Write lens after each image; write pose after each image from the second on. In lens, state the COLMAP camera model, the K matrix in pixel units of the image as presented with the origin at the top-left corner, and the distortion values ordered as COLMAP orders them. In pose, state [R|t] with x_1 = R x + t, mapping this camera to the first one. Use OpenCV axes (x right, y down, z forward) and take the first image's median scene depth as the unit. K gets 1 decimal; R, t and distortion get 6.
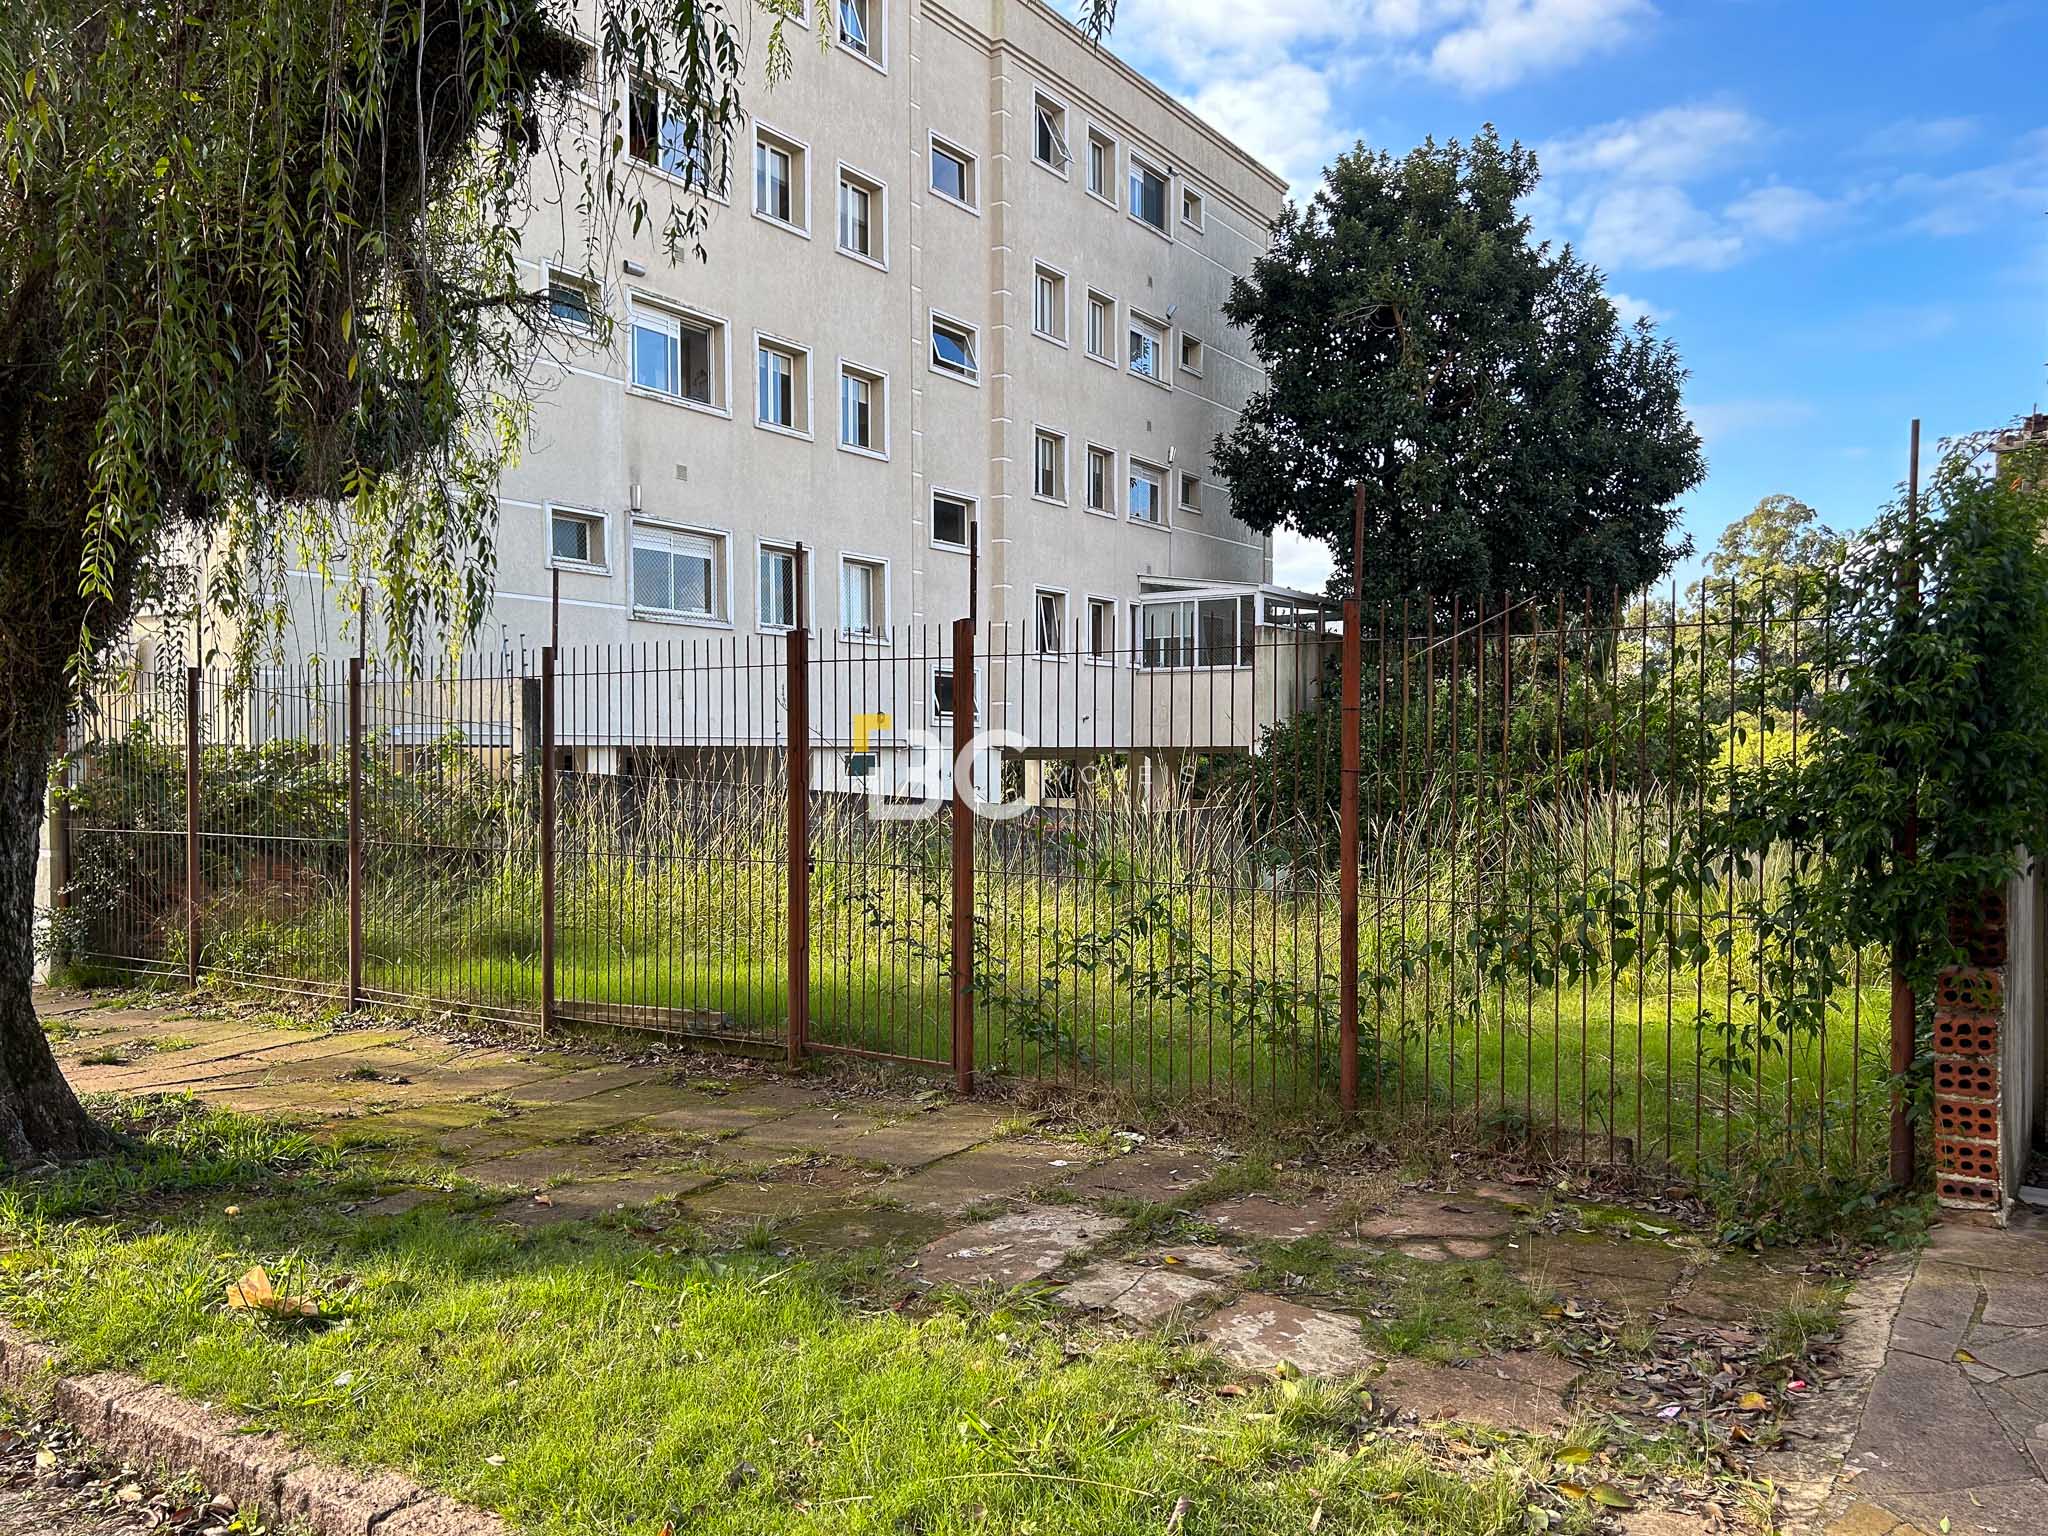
lens RADIAL K [[1605.1, 0, 975.9], [0, 1605.1, 815.1], [0, 0, 1]] dist [0.047757, -0.078173]
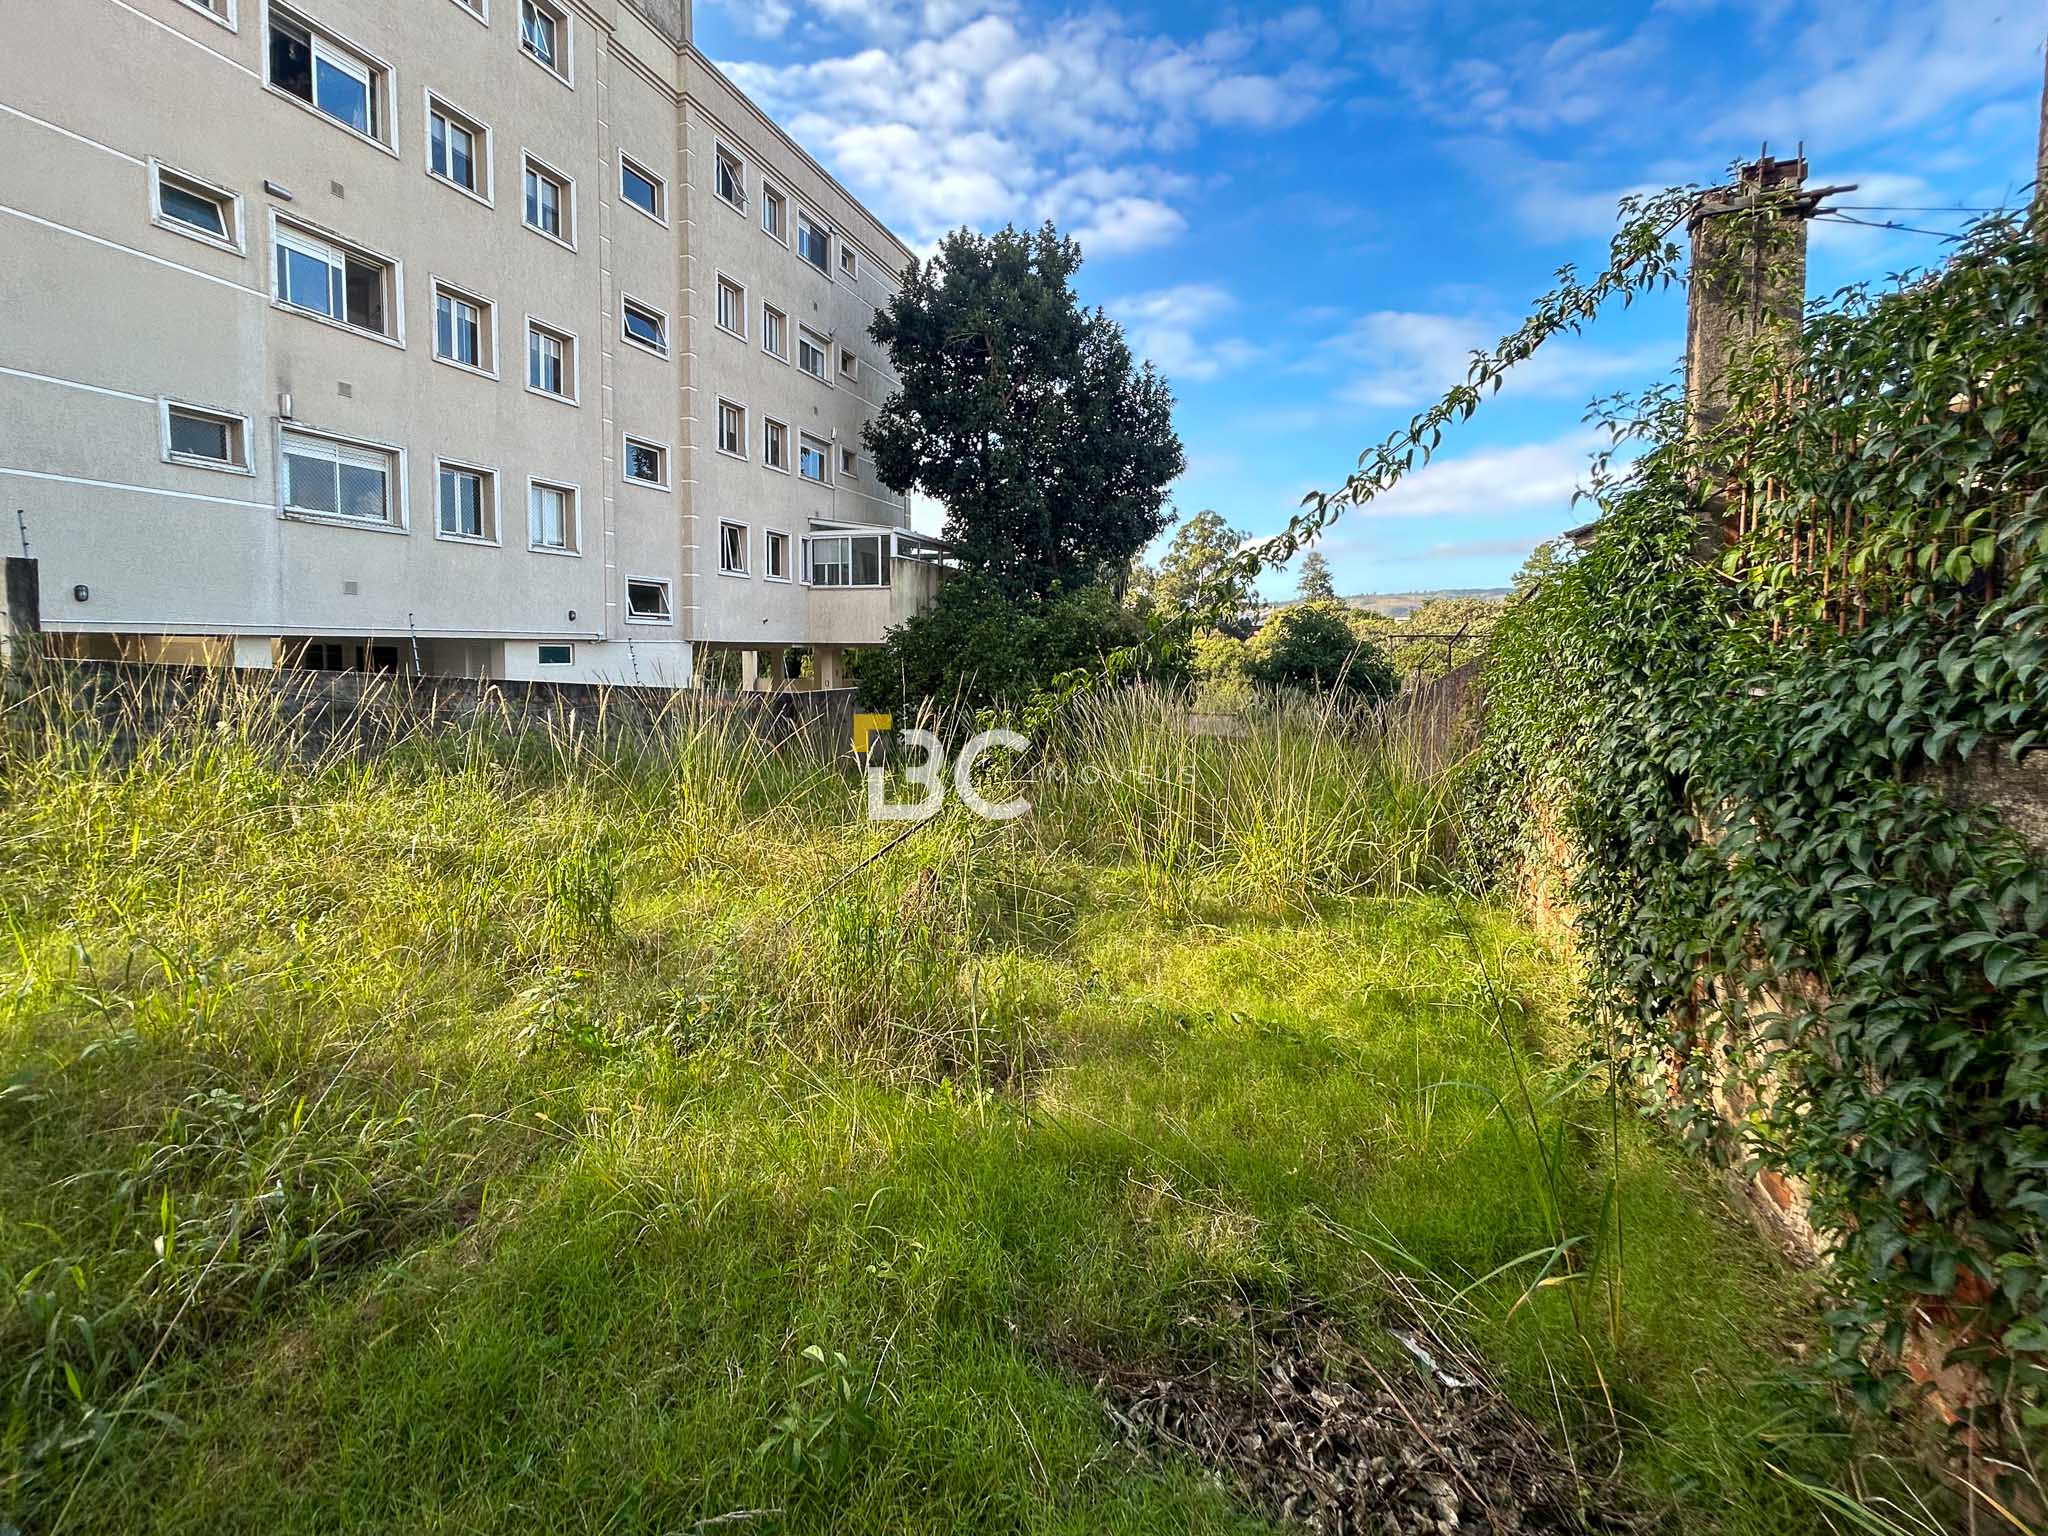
lens RADIAL K [[843.7, 0, 981.7], [0, 843.7, 691.1], [0, 0, 1]] dist [-0.001110, -0.000211]
pose [[0.977100, -0.003163, 0.212758, 0.110797], [0.000574, 0.999925, 0.012226, -0.011285], [-0.212781, -0.011824, 0.977028, 0.309611]]
